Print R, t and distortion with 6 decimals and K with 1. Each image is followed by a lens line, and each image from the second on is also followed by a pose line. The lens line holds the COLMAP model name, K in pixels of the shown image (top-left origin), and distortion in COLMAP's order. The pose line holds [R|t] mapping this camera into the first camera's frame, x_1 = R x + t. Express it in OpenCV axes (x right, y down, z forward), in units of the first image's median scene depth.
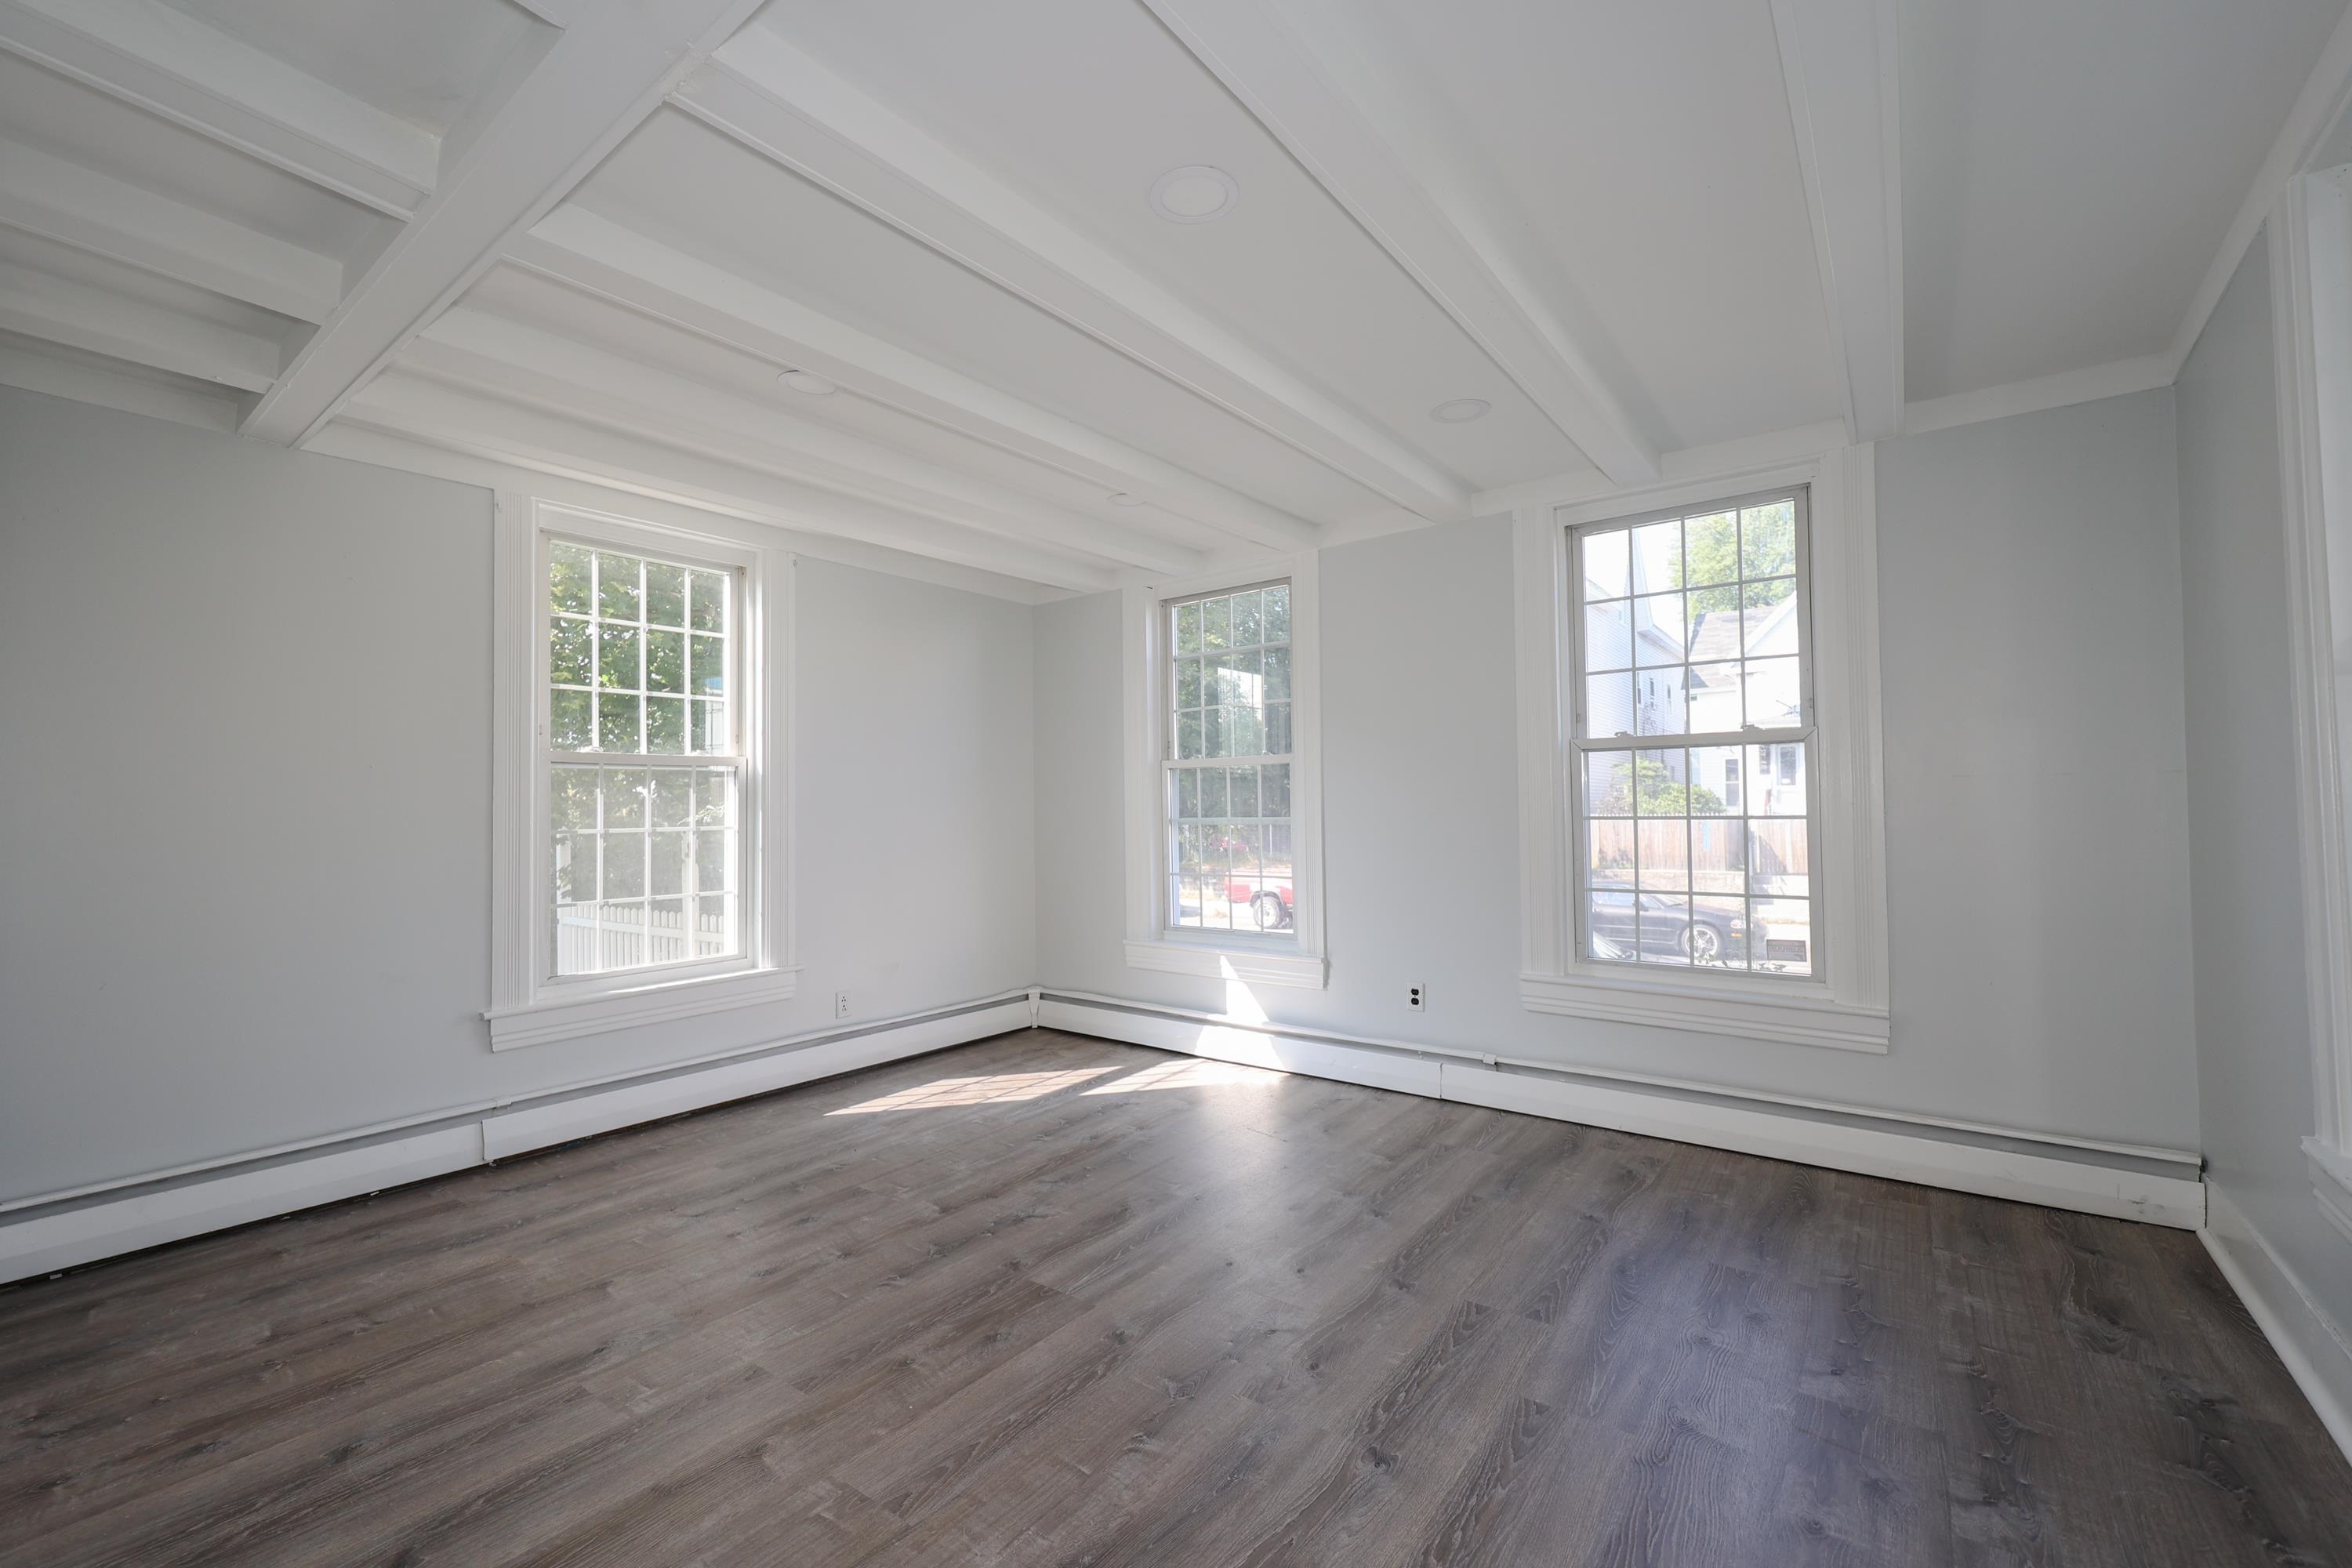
lens RADIAL K [[961.5, 0, 1164.9], [0, 961.5, 786.7], [0, 0, 1]] dist [0.000916, 0.000339]
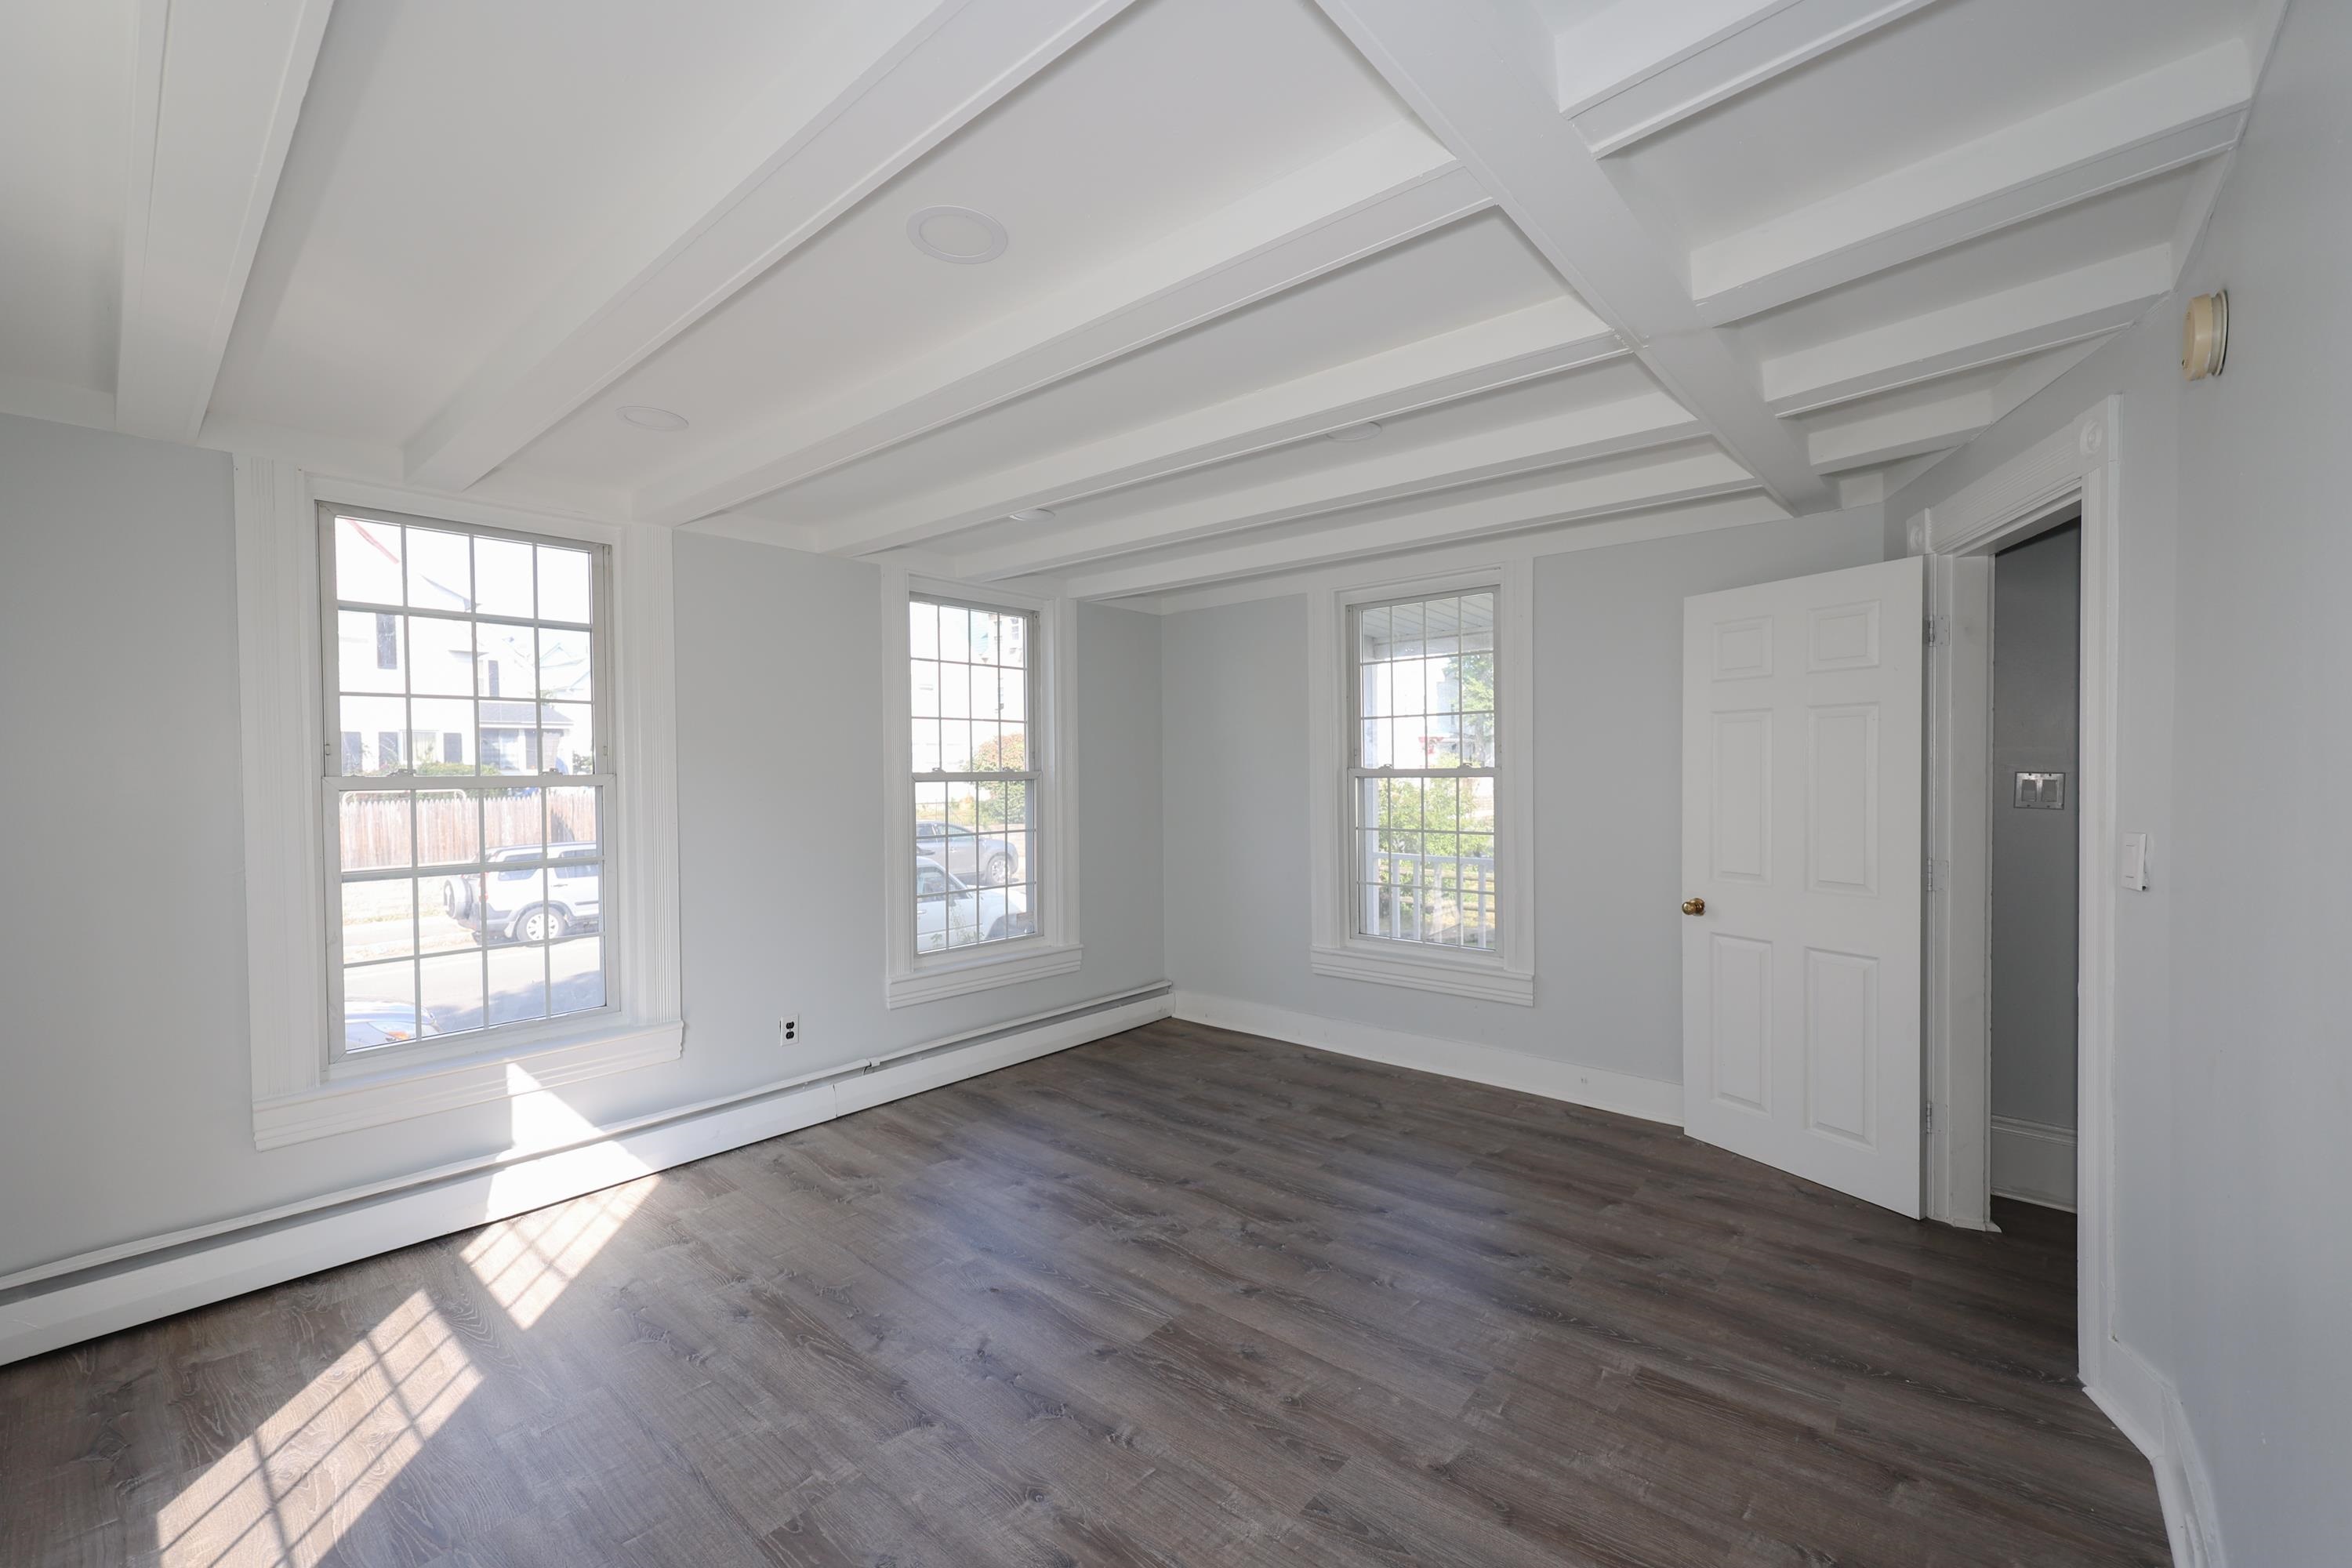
lens RADIAL K [[961.5, 0, 1162.6], [0, 961.5, 784.1], [0, 0, 1]] dist [0.000916, 0.000339]
pose [[0.077544, -0.002486, 0.996986, -0.804383], [-0.012845, 0.999911, 0.003492, -0.046844], [-0.996906, -0.013077, 0.077505, 0.648094]]
